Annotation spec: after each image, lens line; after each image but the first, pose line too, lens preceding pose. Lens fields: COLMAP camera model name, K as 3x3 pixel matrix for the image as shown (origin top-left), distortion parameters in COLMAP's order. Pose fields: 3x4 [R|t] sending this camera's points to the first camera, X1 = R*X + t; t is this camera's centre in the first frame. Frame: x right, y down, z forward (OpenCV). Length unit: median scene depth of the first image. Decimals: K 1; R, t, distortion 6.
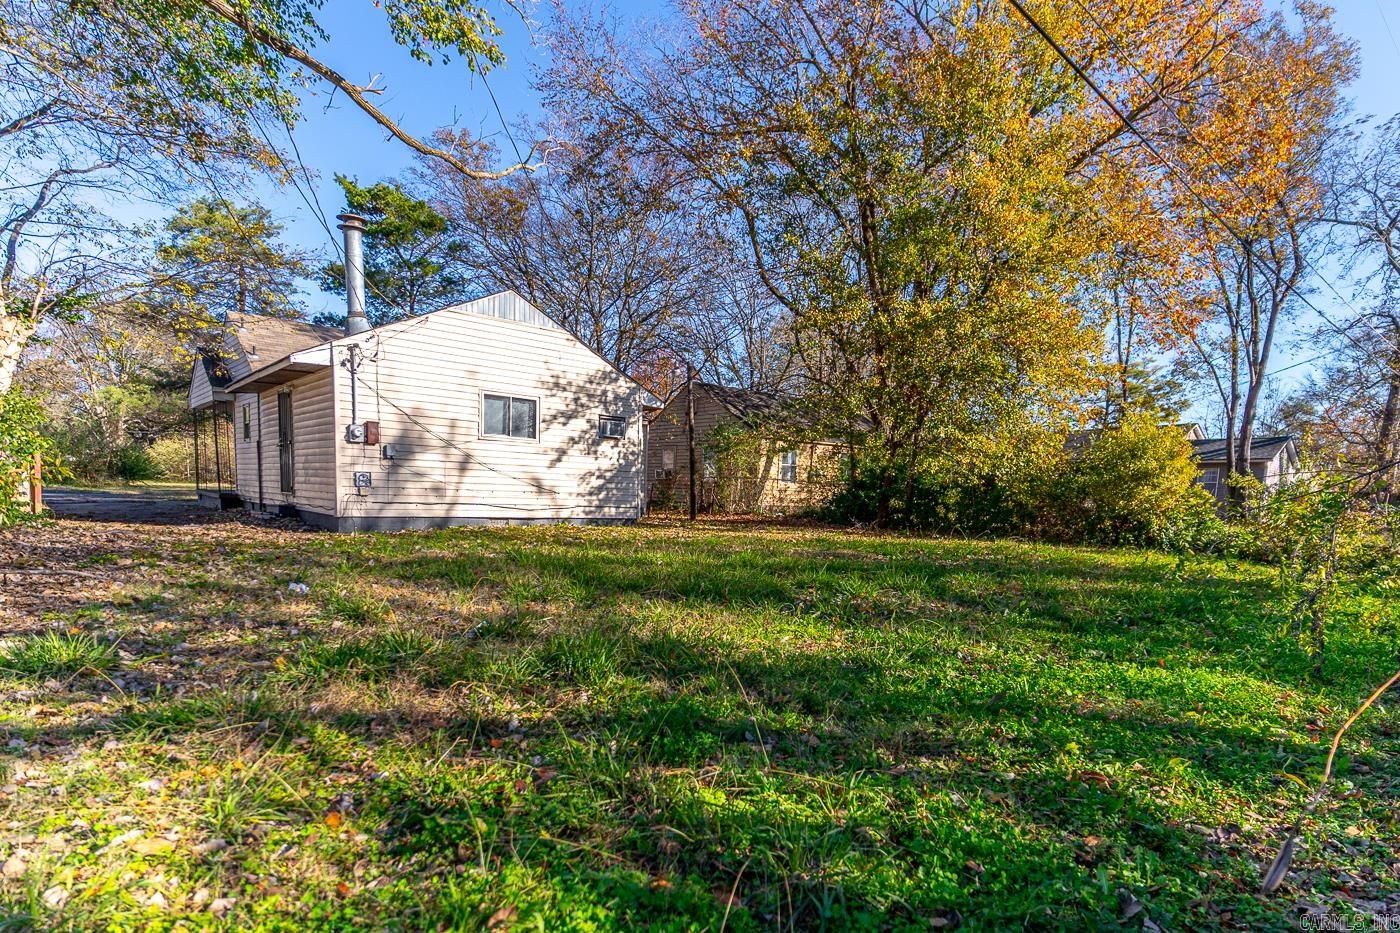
lens RADIAL K [[768.9, 0, 755.2], [0, 768.9, 574.2], [0, 0, 1]] dist [-0.002423, -0.002074]
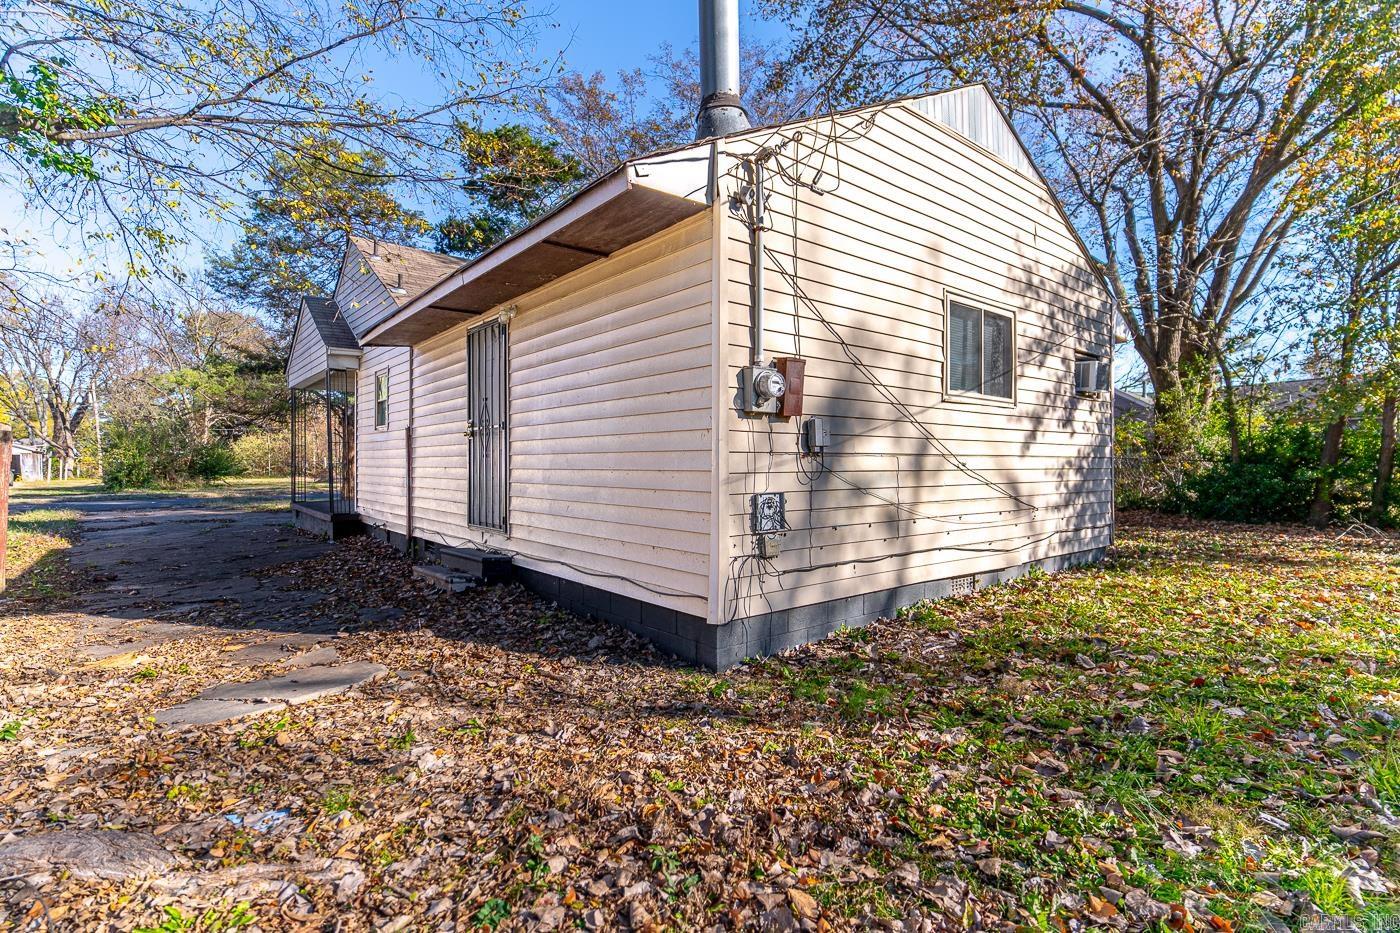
lens RADIAL K [[679.3, 0, 696.4], [0, 679.3, 451.9], [0, 0, 1]] dist [-0.002579, 0.001628]
pose [[0.997048, -0.038830, -0.066237, -0.460176], [0.030585, 0.992151, -0.121248, -0.100773], [0.070425, 0.118864, 0.990410, 0.592586]]
